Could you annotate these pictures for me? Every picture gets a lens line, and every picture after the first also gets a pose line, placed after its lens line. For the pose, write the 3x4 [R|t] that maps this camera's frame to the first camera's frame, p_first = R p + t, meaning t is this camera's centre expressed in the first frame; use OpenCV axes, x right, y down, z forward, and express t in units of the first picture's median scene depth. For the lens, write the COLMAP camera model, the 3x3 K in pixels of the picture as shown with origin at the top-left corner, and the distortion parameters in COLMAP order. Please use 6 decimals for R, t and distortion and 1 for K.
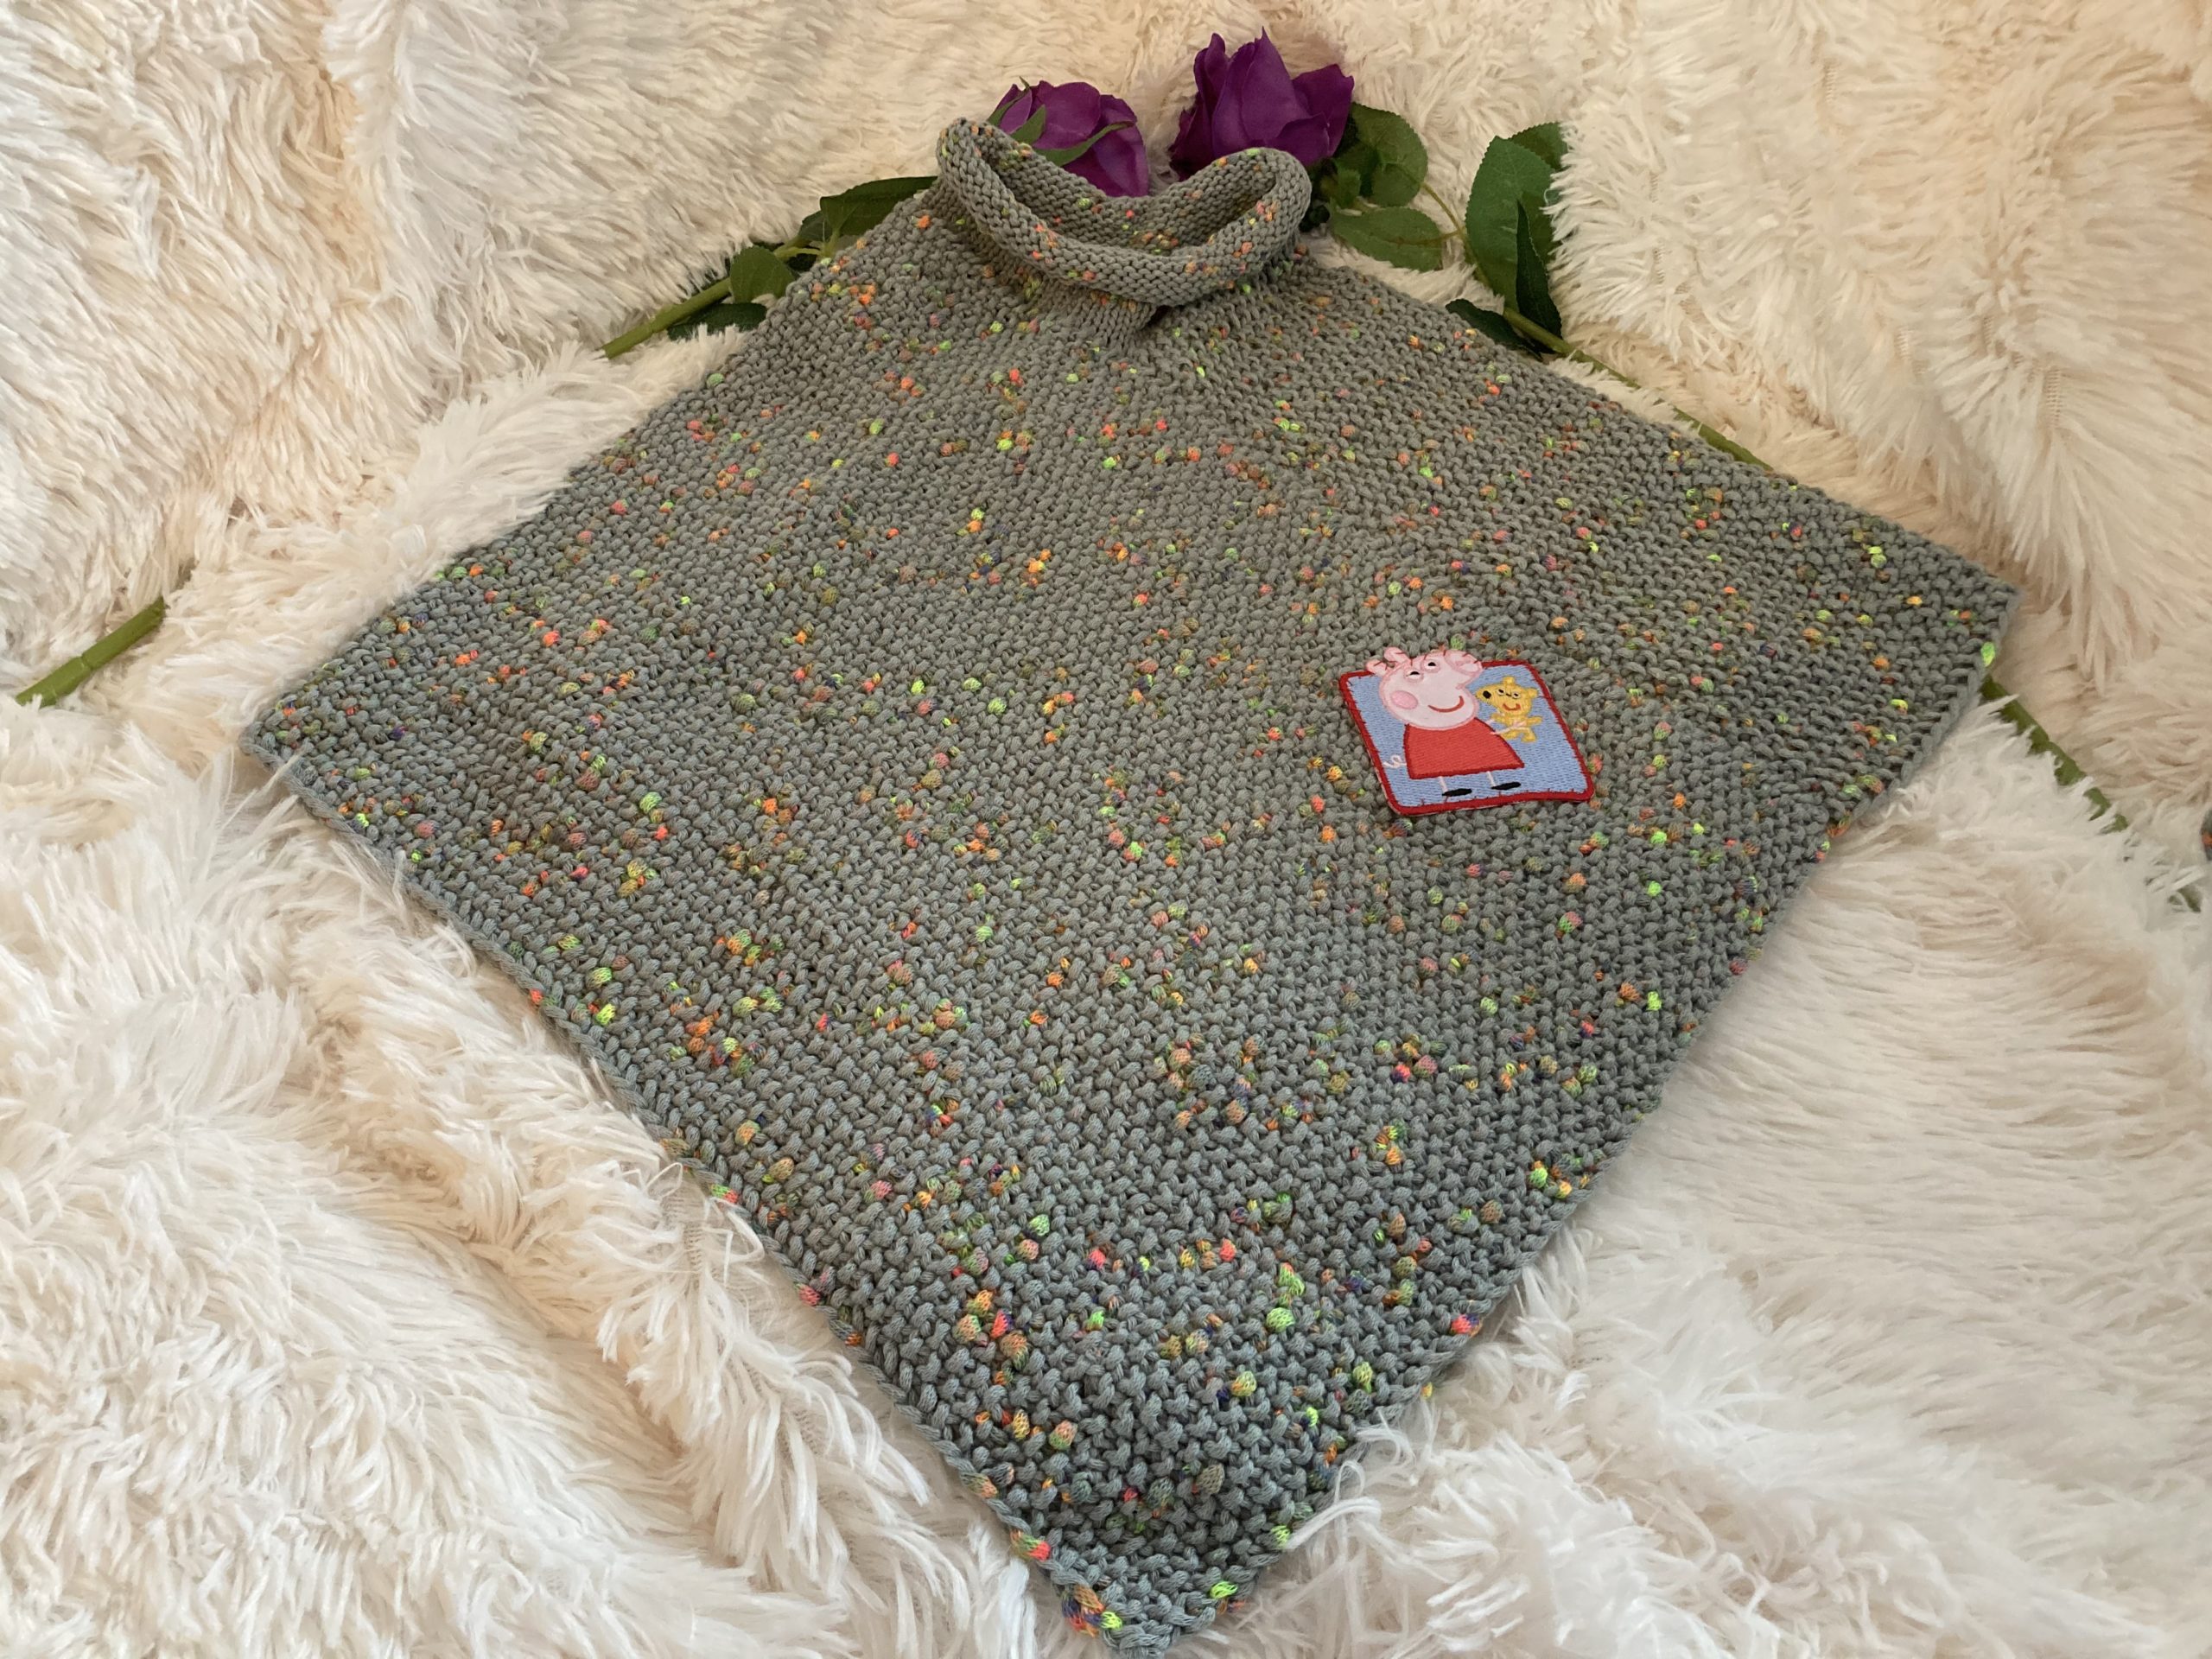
lens RADIAL K [[1816.9, 0, 1112.9], [0, 1816.9, 820.1], [0, 0, 1]] dist [-0.025982, 0.064337]
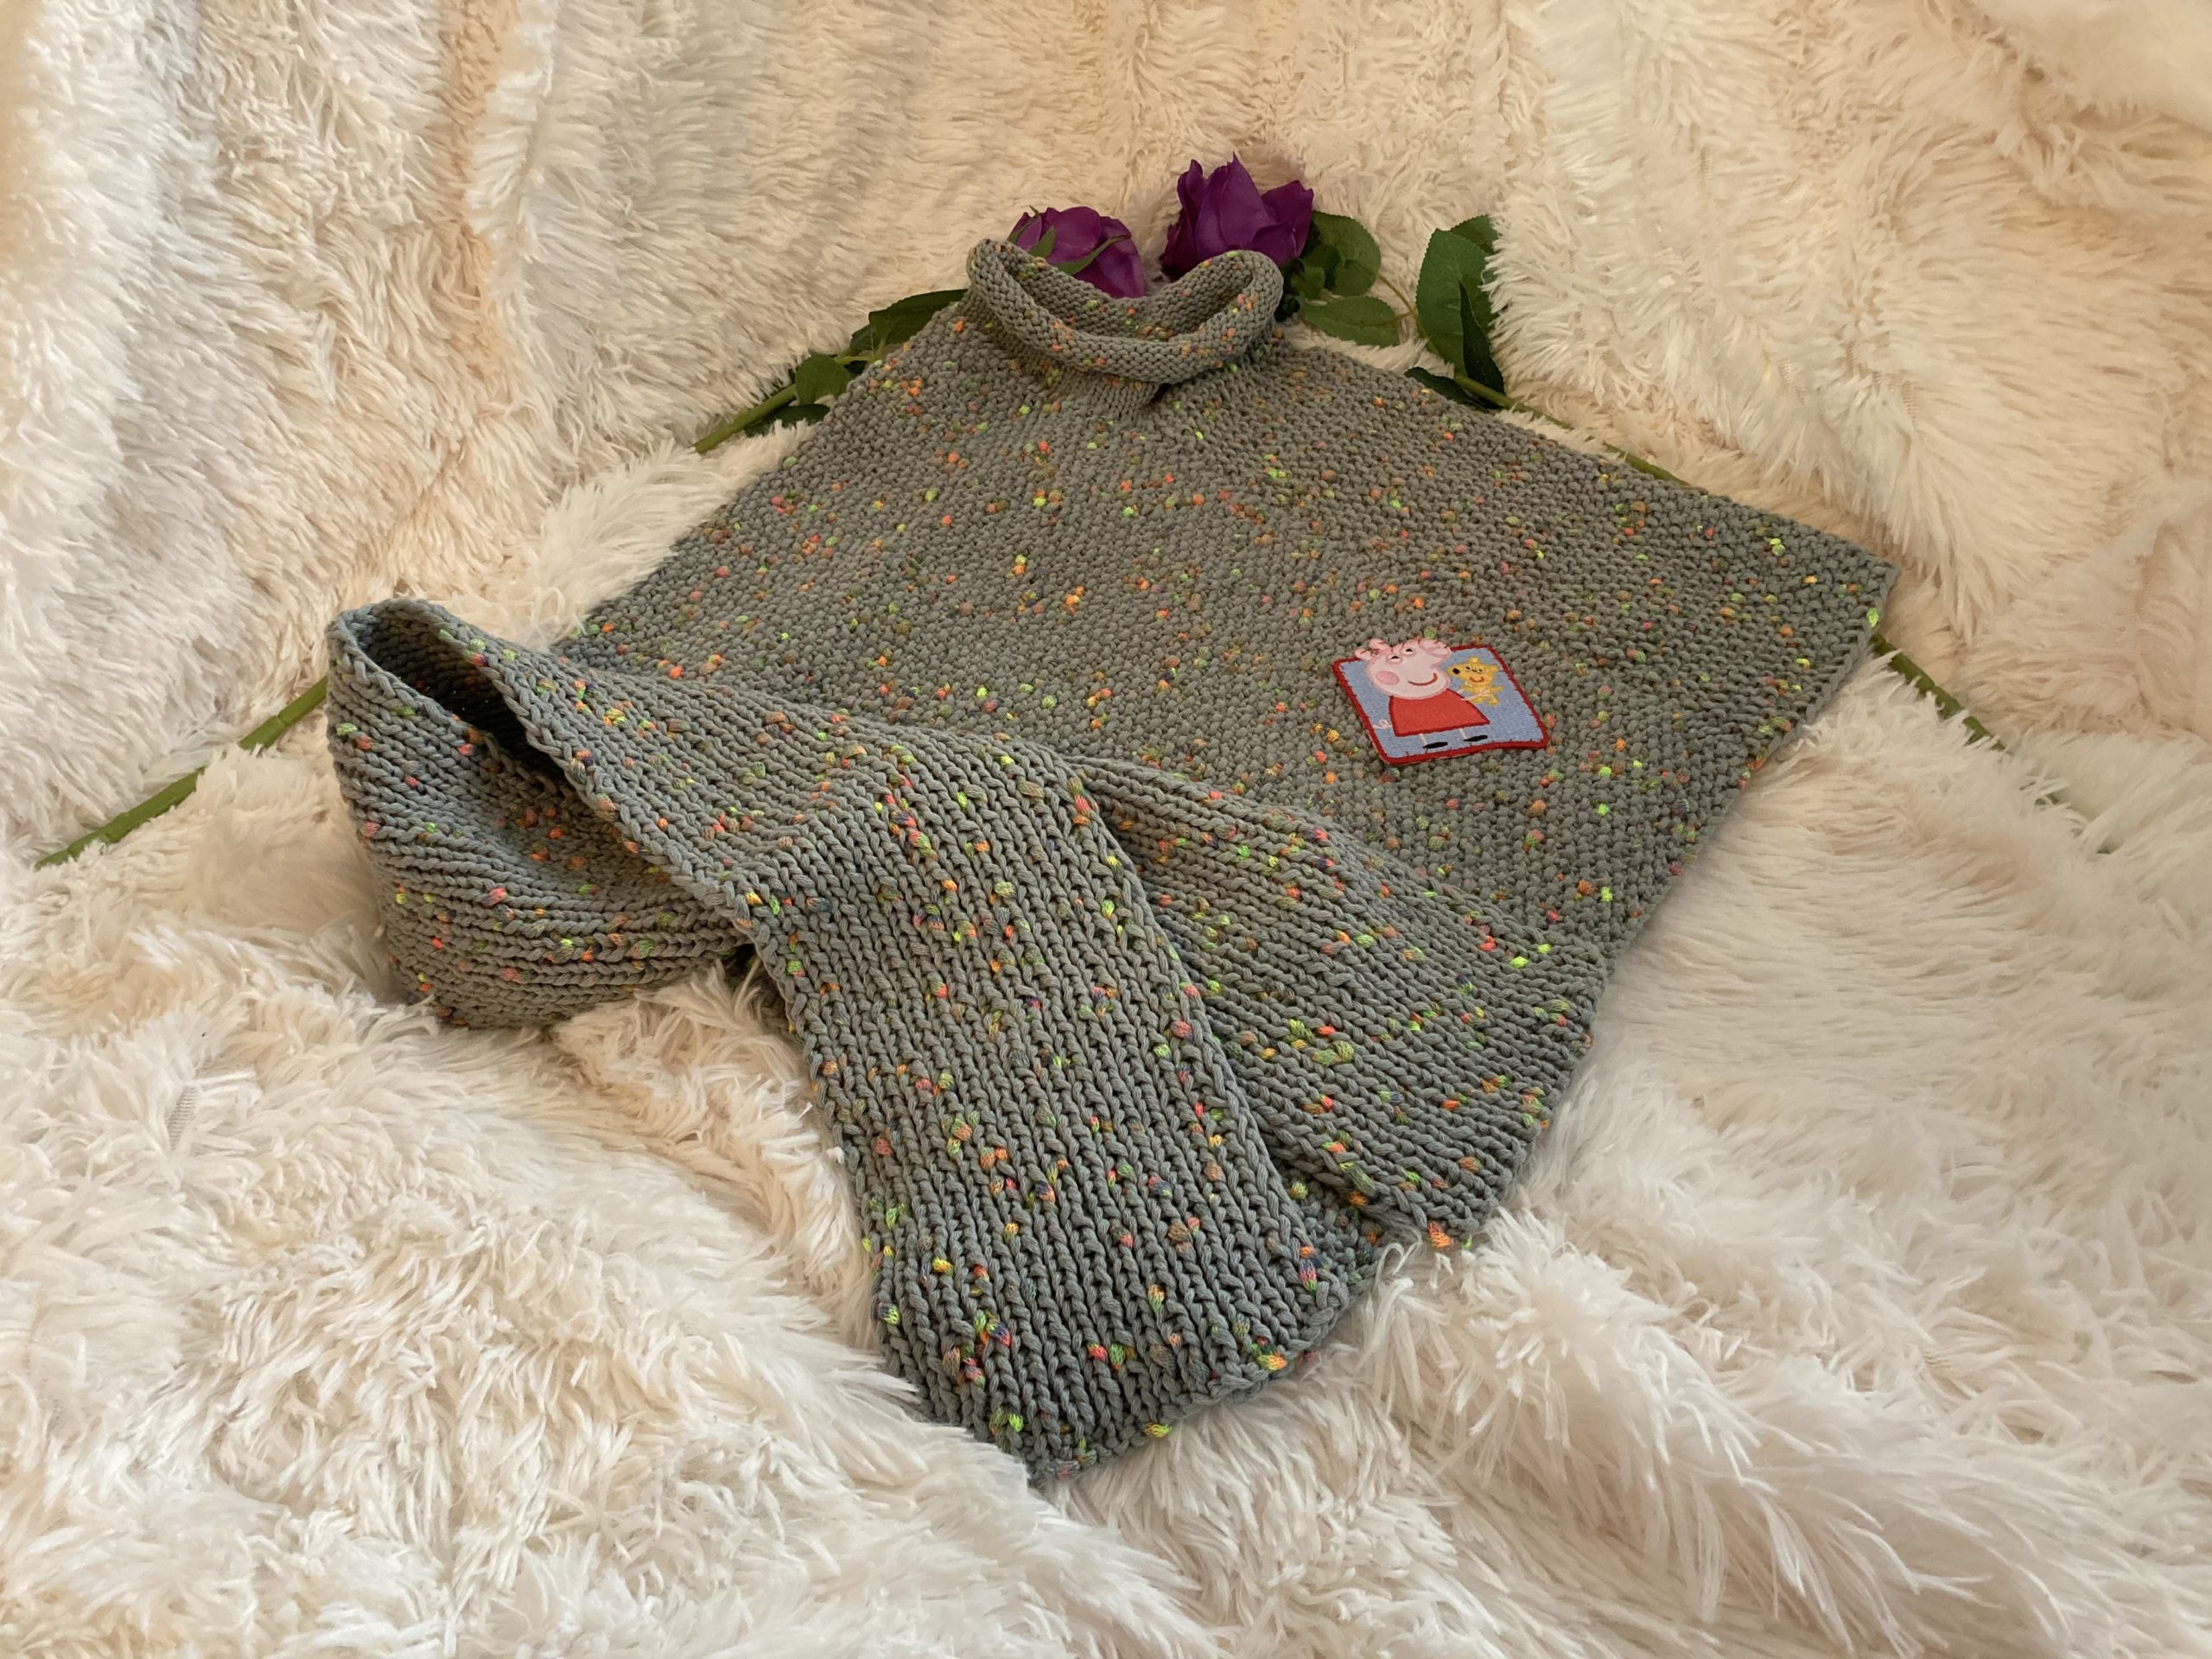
lens RADIAL K [[1809.9, 0, 1121.7], [0, 1809.9, 827.3], [0, 0, 1]] dist [0.000401, 0.008389]
pose [[0.998277, -0.058669, 0.001380, -0.020542], [0.058610, 0.995529, -0.074074, 0.098798], [0.002972, 0.074028, 0.997252, -0.170351]]
